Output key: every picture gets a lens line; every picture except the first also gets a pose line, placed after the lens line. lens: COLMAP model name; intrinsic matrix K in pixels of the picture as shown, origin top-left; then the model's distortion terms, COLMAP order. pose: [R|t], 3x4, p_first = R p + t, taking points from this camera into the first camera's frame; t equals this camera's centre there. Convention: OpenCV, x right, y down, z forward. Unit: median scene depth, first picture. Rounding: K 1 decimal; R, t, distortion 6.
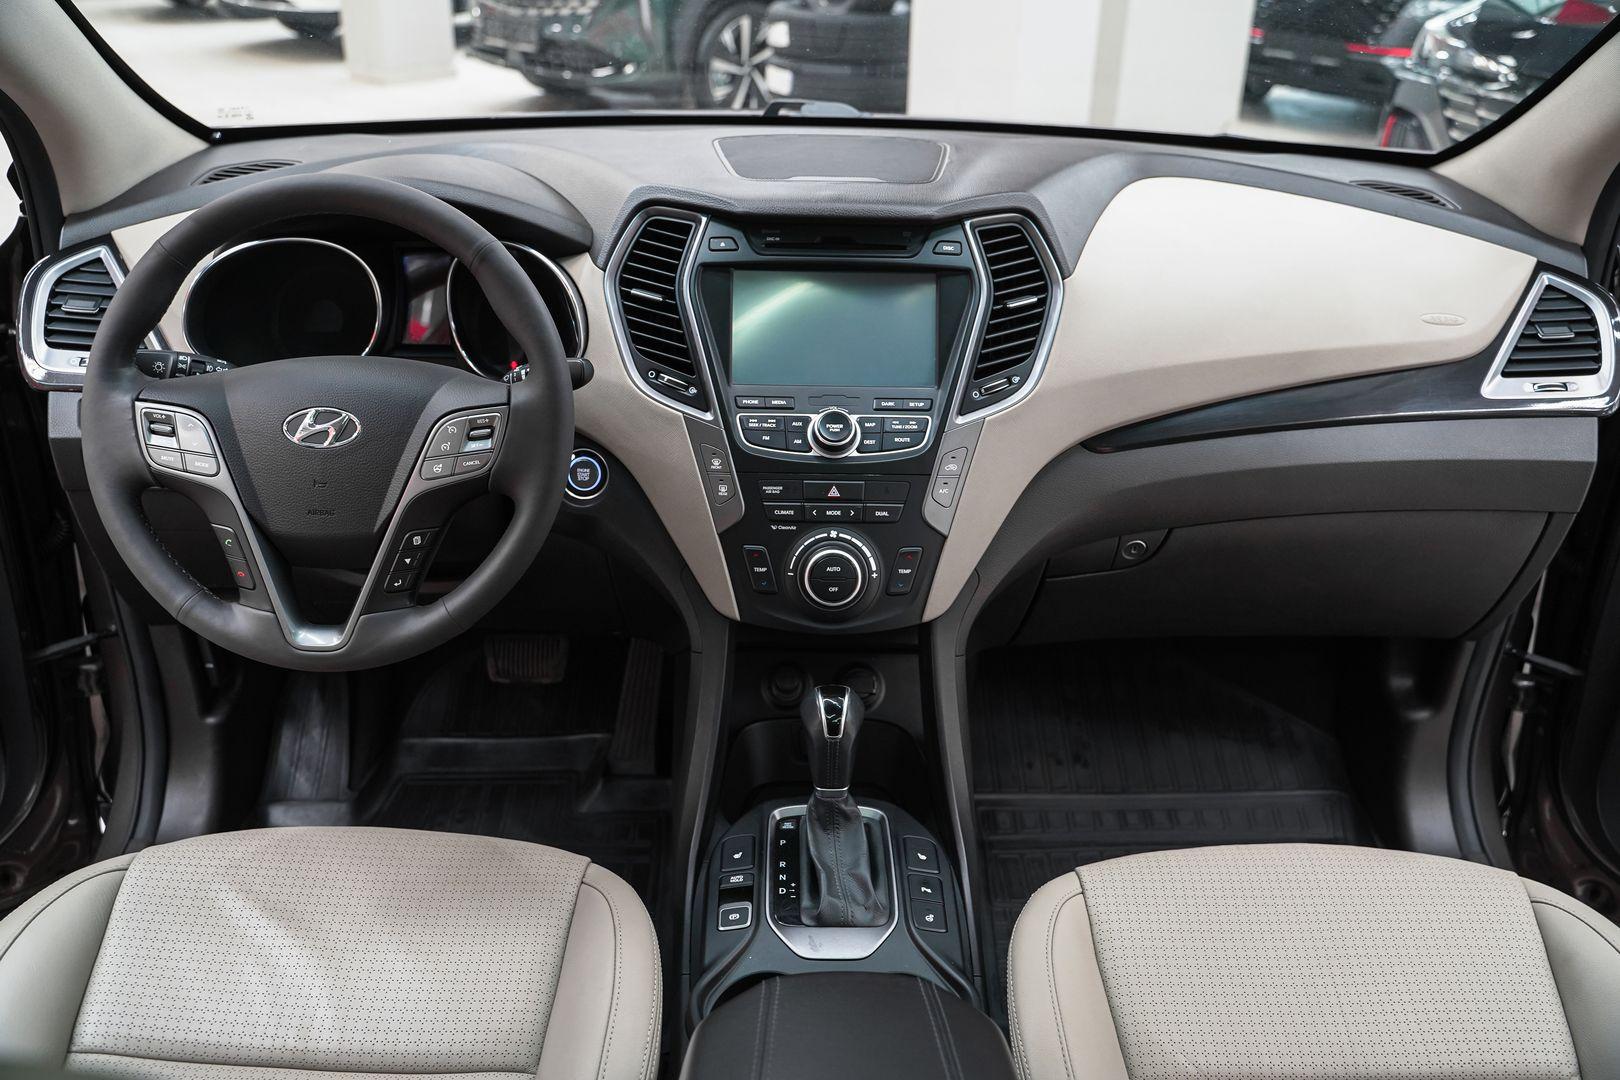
lens RADIAL K [[1335.4, 0, 814.3], [0, 1335.4, 539.6], [0, 0, 1]] dist [-0.121099, 0.096609]
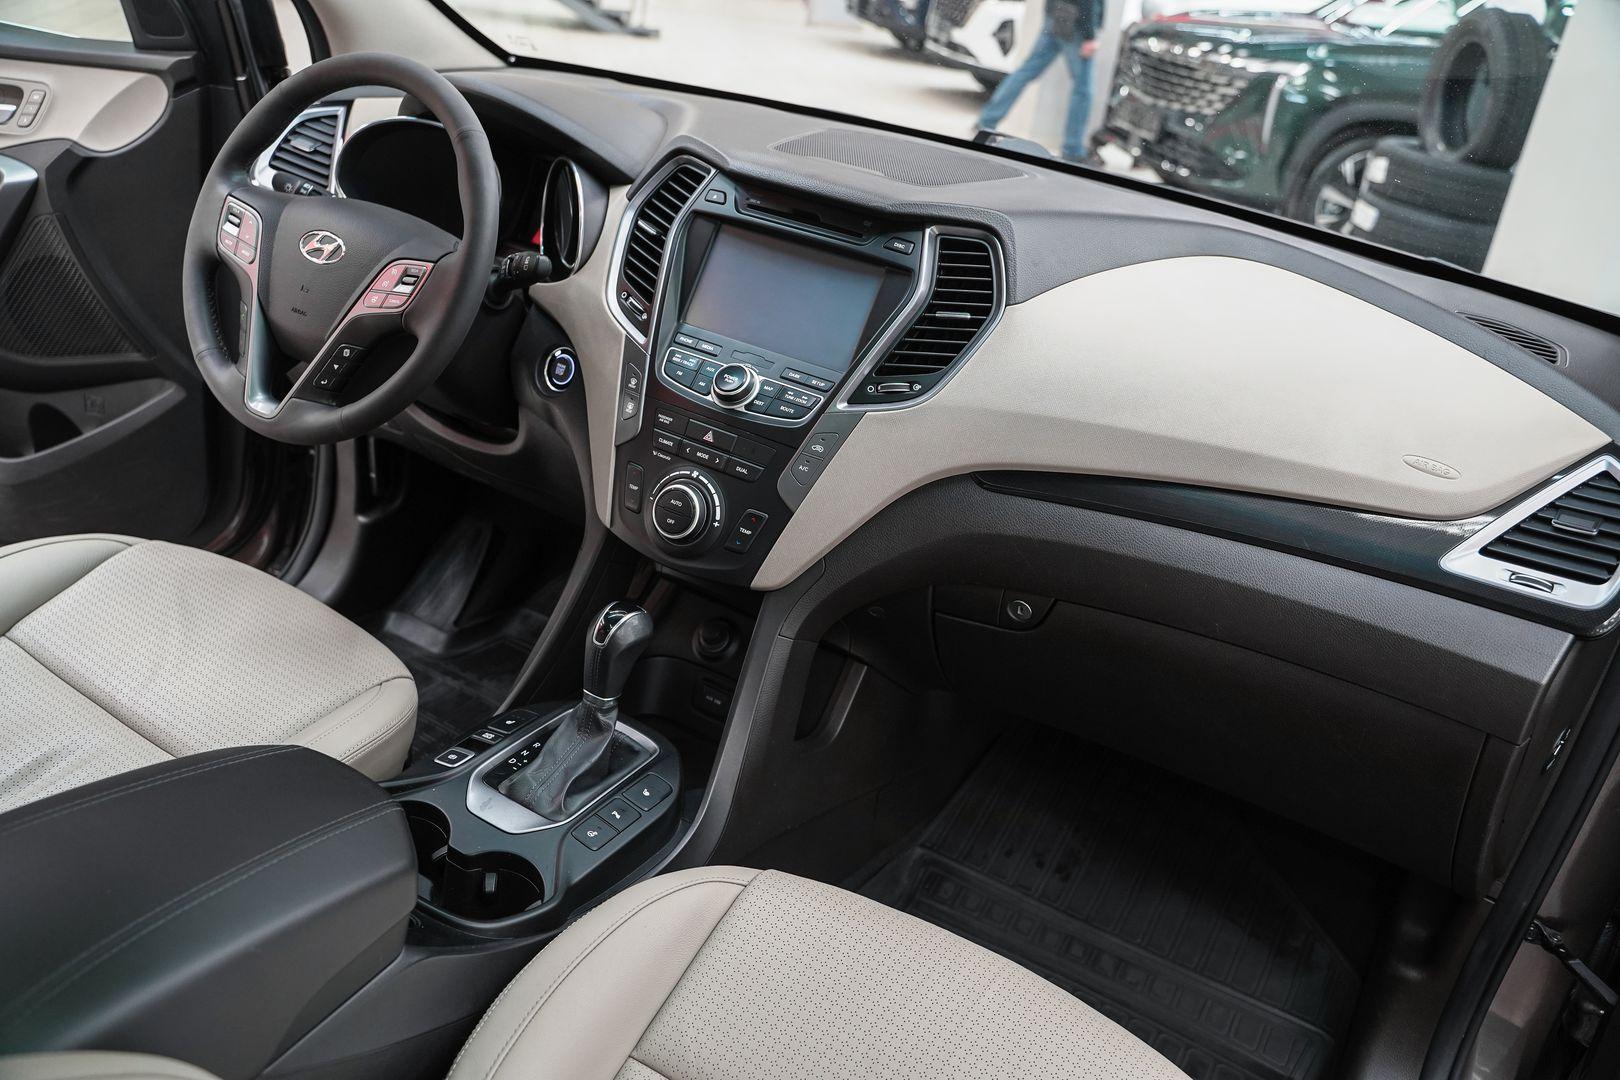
lens RADIAL K [[1335.4, 0, 814.3], [0, 1335.4, 539.6], [0, 0, 1]] dist [-0.121099, 0.096609]
pose [[0.843966, 0.313442, -0.435287, 0.557701], [-0.344701, 0.938682, 0.007596, 0.003736], [0.410977, 0.143633, 0.900260, 0.101638]]
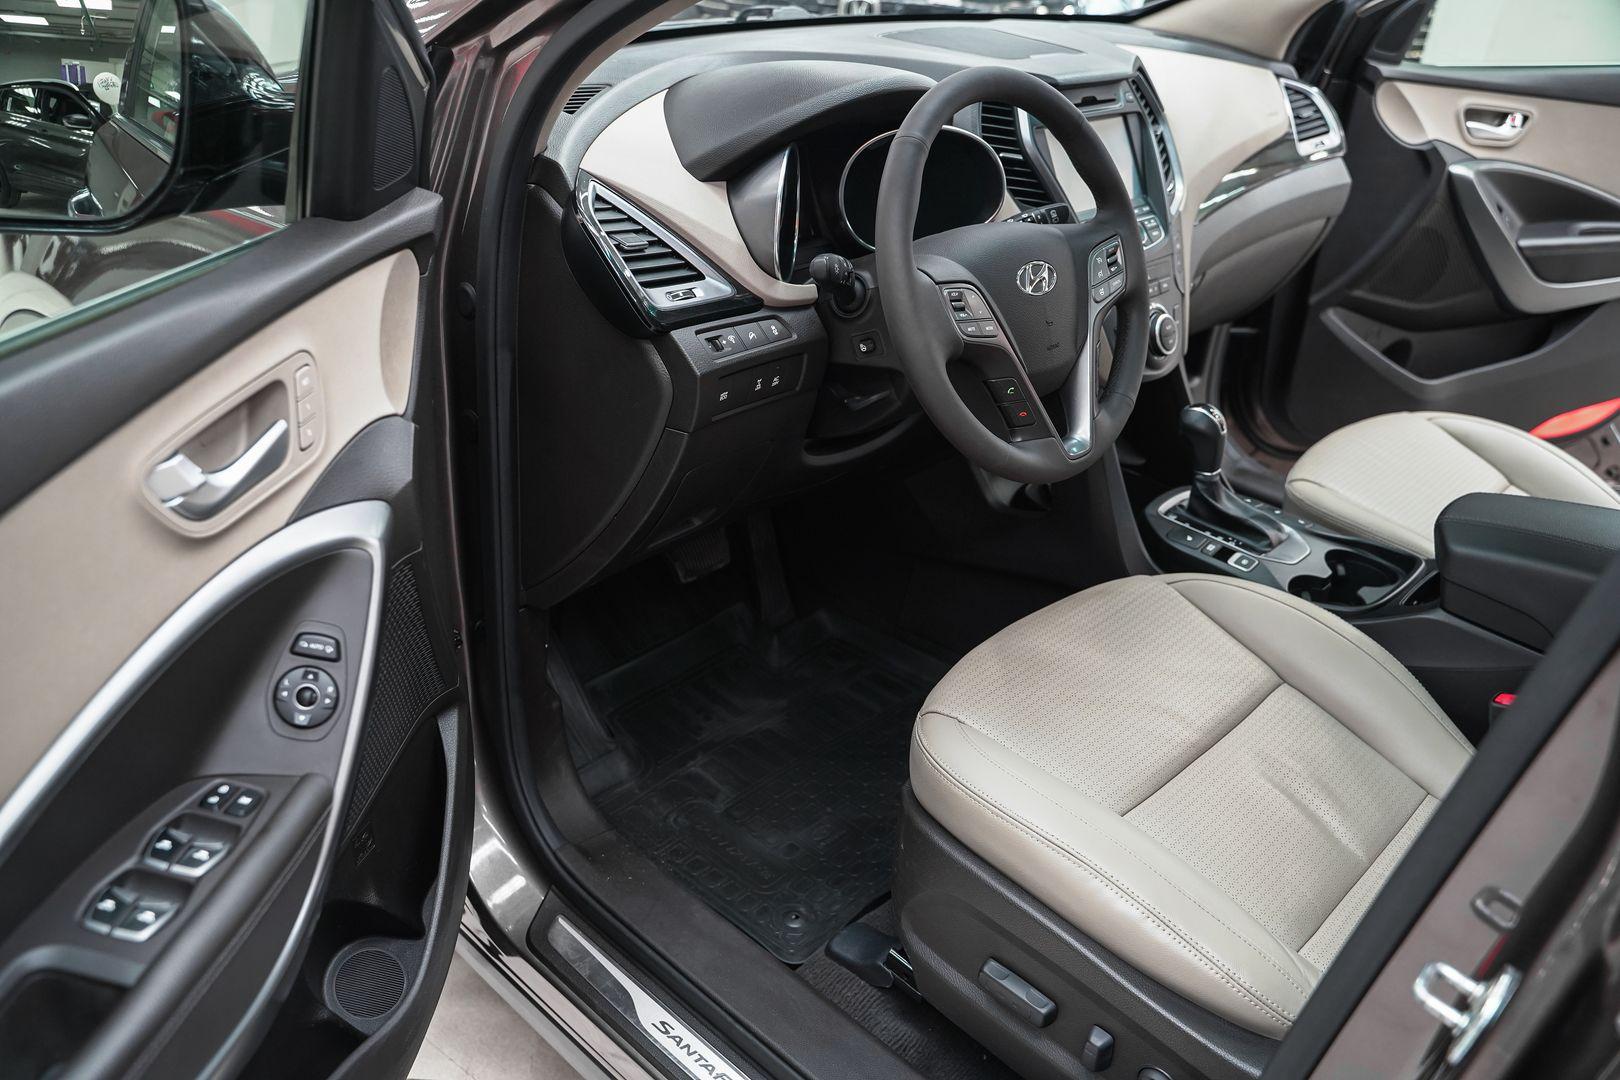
lens RADIAL K [[1294.3, 0, 803.8], [0, 1294.3, 533.7], [0, 0, 1]] dist [-0.091349, 0.009507]
pose [[0.704753, -0.319619, 0.633377, -1.166623], [0.277766, 0.945807, 0.168212, -0.105303], [-0.652817, 0.057382, 0.755339, 0.228015]]
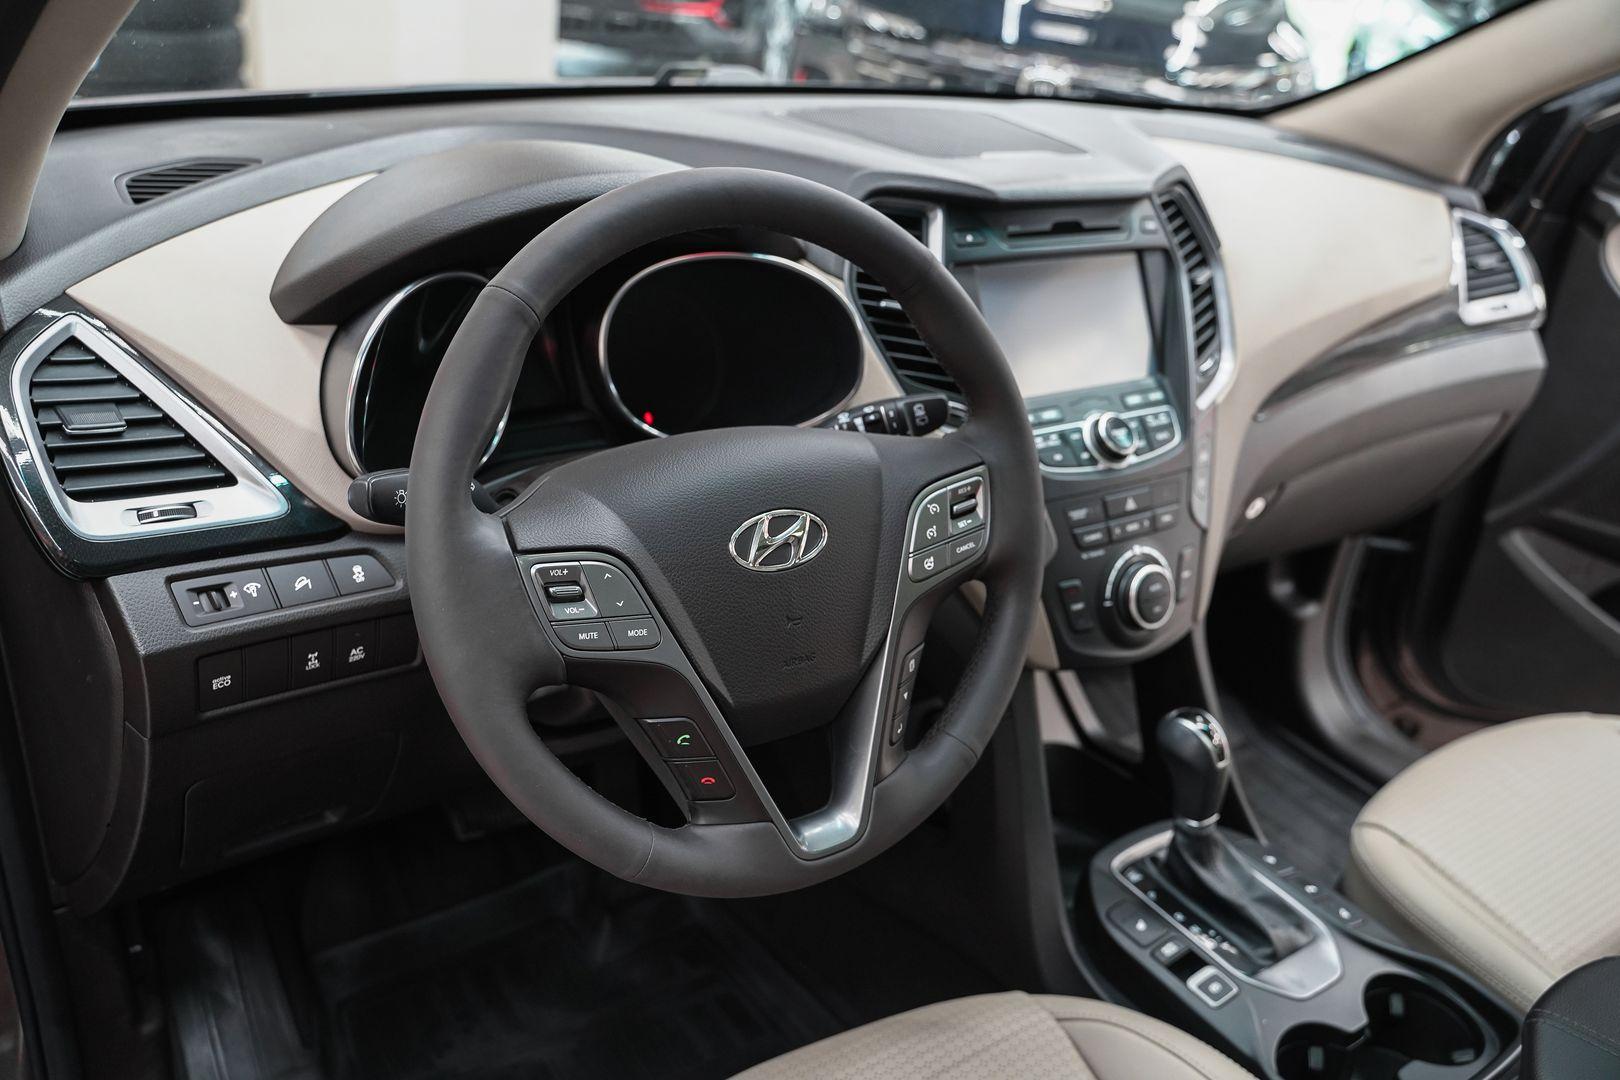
lens RADIAL K [[1335.4, 0, 814.3], [0, 1335.4, 539.6], [0, 0, 1]] dist [-0.121099, 0.096609]
pose [[0.833447, -0.192911, 0.517833, -0.624654], [0.179969, 0.980755, 0.075707, -0.117105], [-0.522472, 0.030096, 0.852125, 0.342676]]
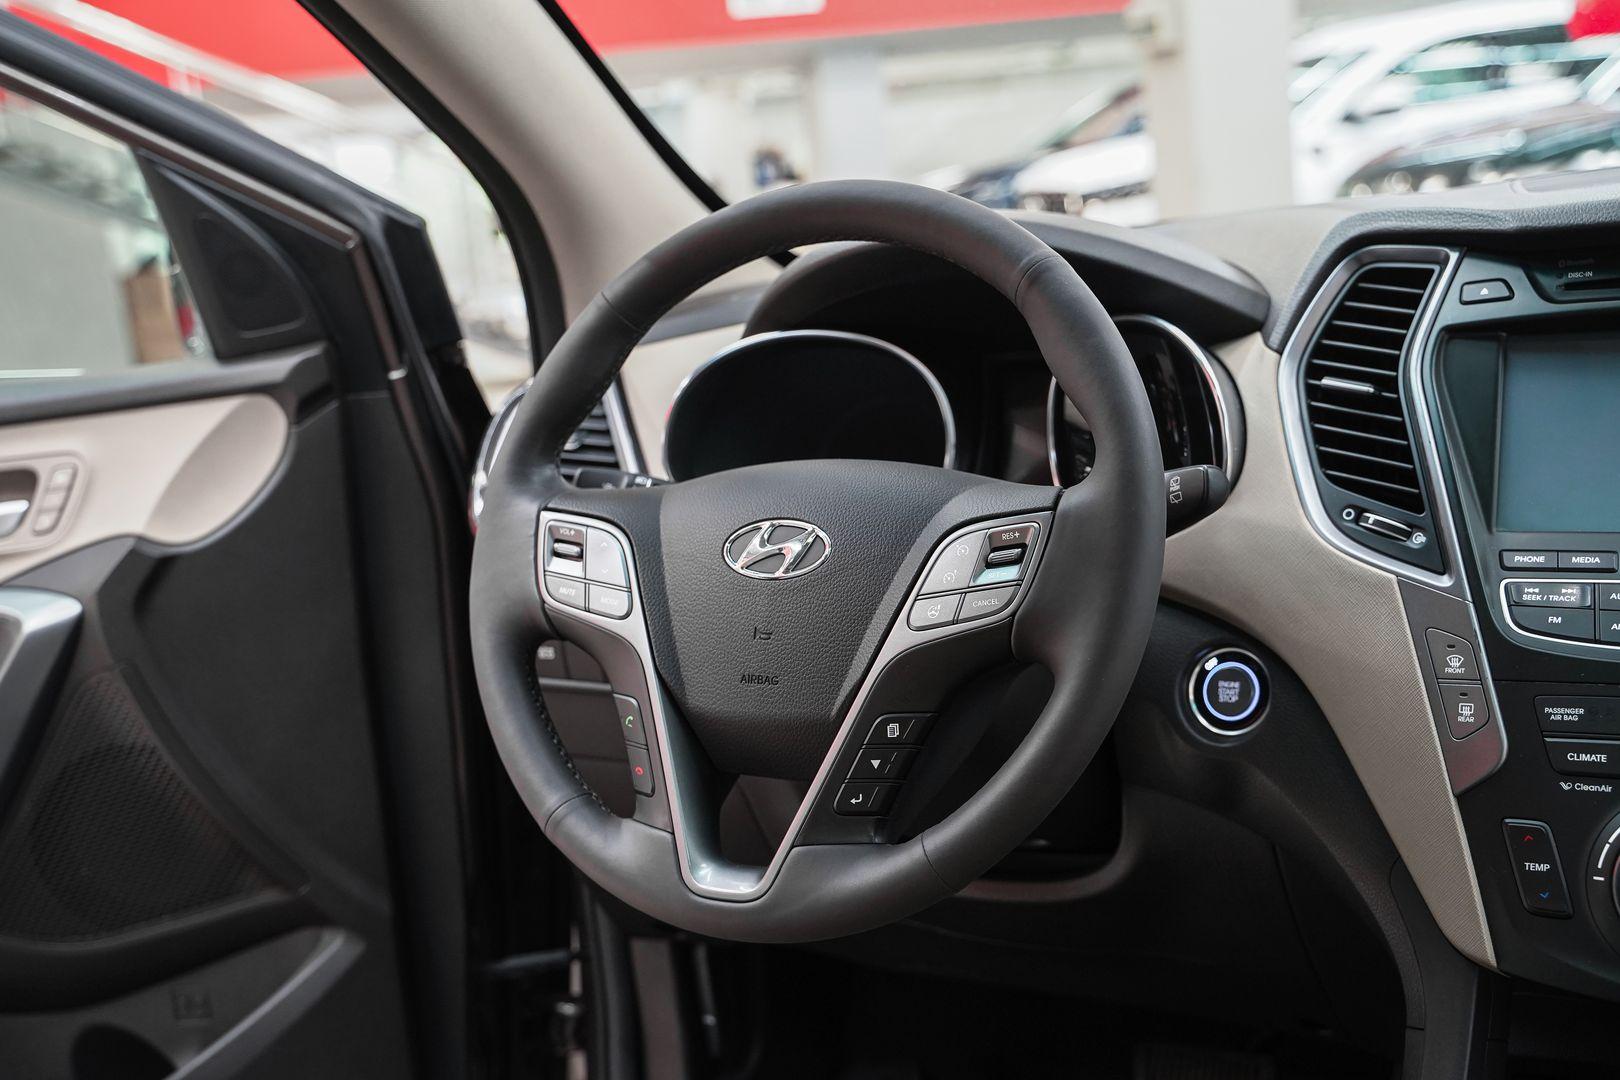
lens RADIAL K [[1896.6, 0, 772.1], [0, 1896.6, 513.2], [0, 0, 1]] dist [-0.008378, 0.040687]
pose [[0.852142, -0.021985, -0.522849, 0.094425], [-0.129250, 0.959322, -0.250991, 0.113563], [0.507098, 0.281458, 0.814637, 0.206570]]
